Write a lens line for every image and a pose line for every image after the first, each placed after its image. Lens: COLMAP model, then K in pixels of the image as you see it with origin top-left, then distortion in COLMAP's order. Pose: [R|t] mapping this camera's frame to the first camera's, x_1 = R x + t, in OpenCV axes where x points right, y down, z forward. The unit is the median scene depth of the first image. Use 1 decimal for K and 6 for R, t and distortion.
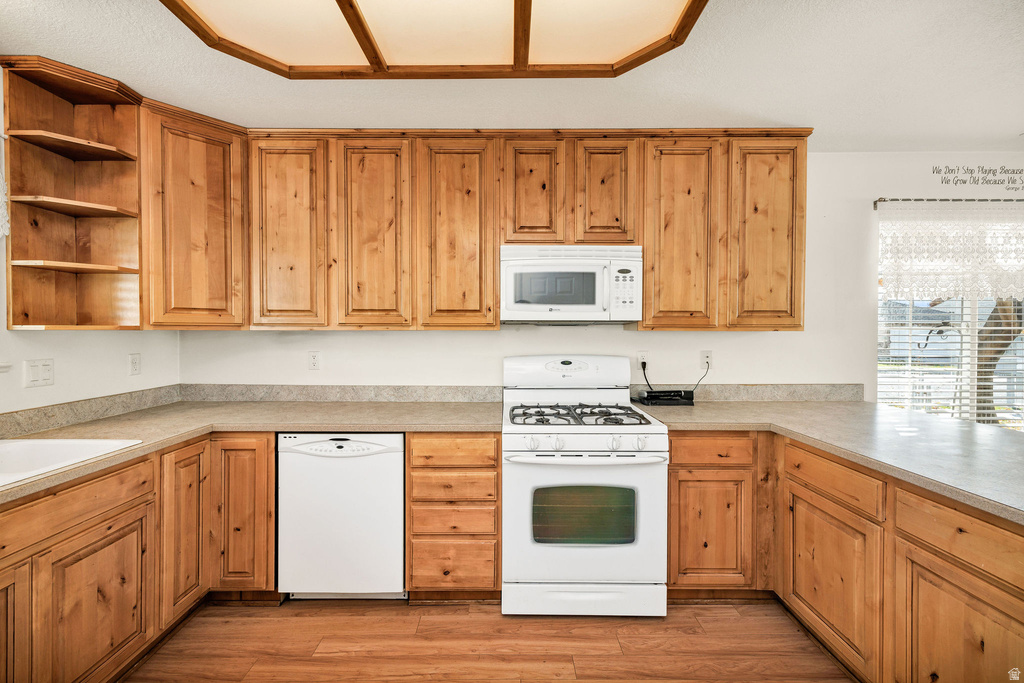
lens RADIAL K [[422.6, 0, 474.0], [0, 422.6, 334.8], [0, 0, 1]] dist [0.002107, 0.001277]
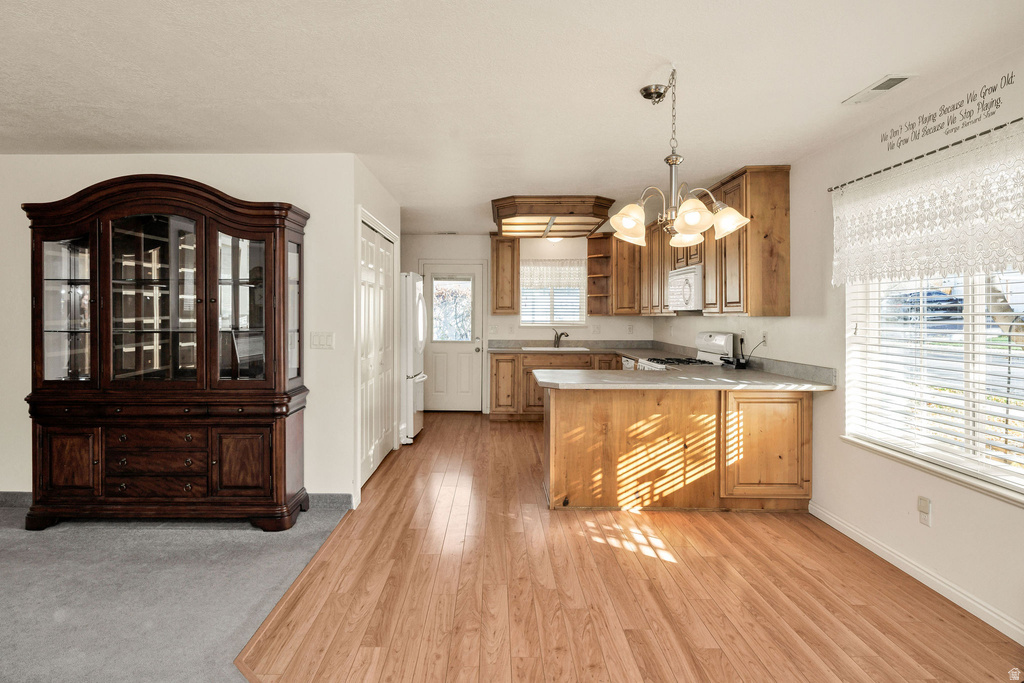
lens RADIAL K [[575.1, 0, 502.4], [0, 575.1, 315.3], [0, 0, 1]] dist [0.004563, -0.000172]
pose [[0.009385, -0.001484, -0.999955, 2.626335], [-0.011604, 0.999931, -0.001593, -0.000223], [0.999889, 0.011618, 0.009367, 0.213164]]
